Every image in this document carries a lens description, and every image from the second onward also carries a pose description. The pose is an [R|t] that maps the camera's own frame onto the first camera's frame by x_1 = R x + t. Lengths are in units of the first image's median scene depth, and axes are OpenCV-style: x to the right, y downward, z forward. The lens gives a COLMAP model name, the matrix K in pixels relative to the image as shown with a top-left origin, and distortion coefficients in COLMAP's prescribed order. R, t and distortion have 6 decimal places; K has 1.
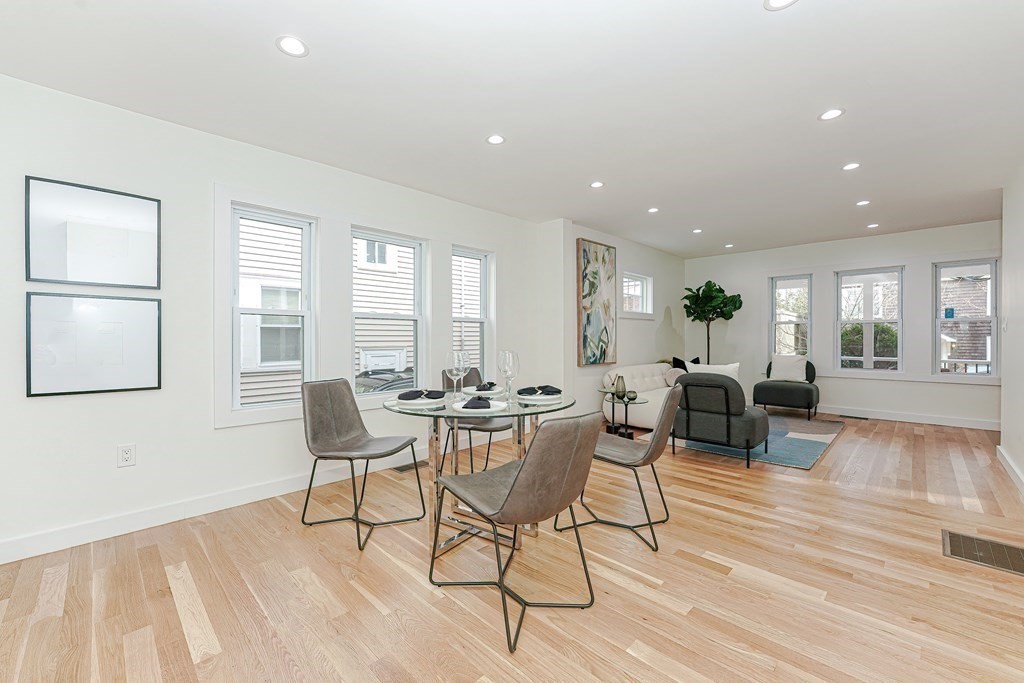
lens RADIAL K [[418.0, 0, 512.0], [0, 418.0, 341.5], [0, 0, 1]] dist [-0.014504, -0.000027]
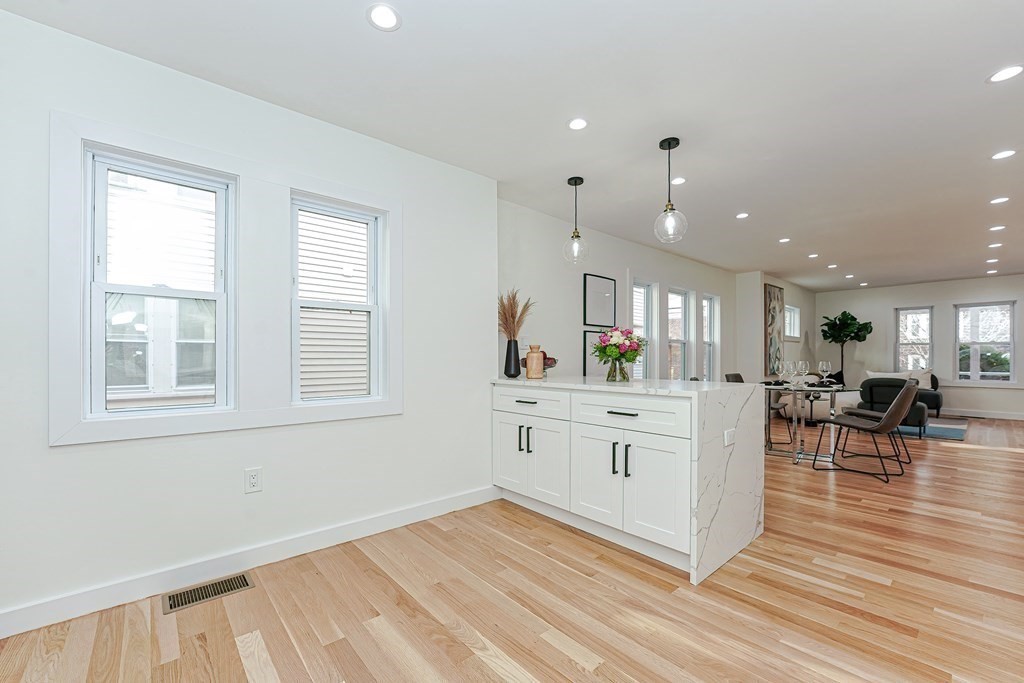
lens RADIAL K [[425.0, 0, 513.2], [0, 425.0, 359.1], [0, 0, 1]] dist [-0.011609, 0.000154]
pose [[0.997454, 0.002934, -0.071247, -0.548612], [-0.003216, 0.999987, -0.003854, 0.011365], [0.071235, 0.004073, 0.997451, -0.442447]]
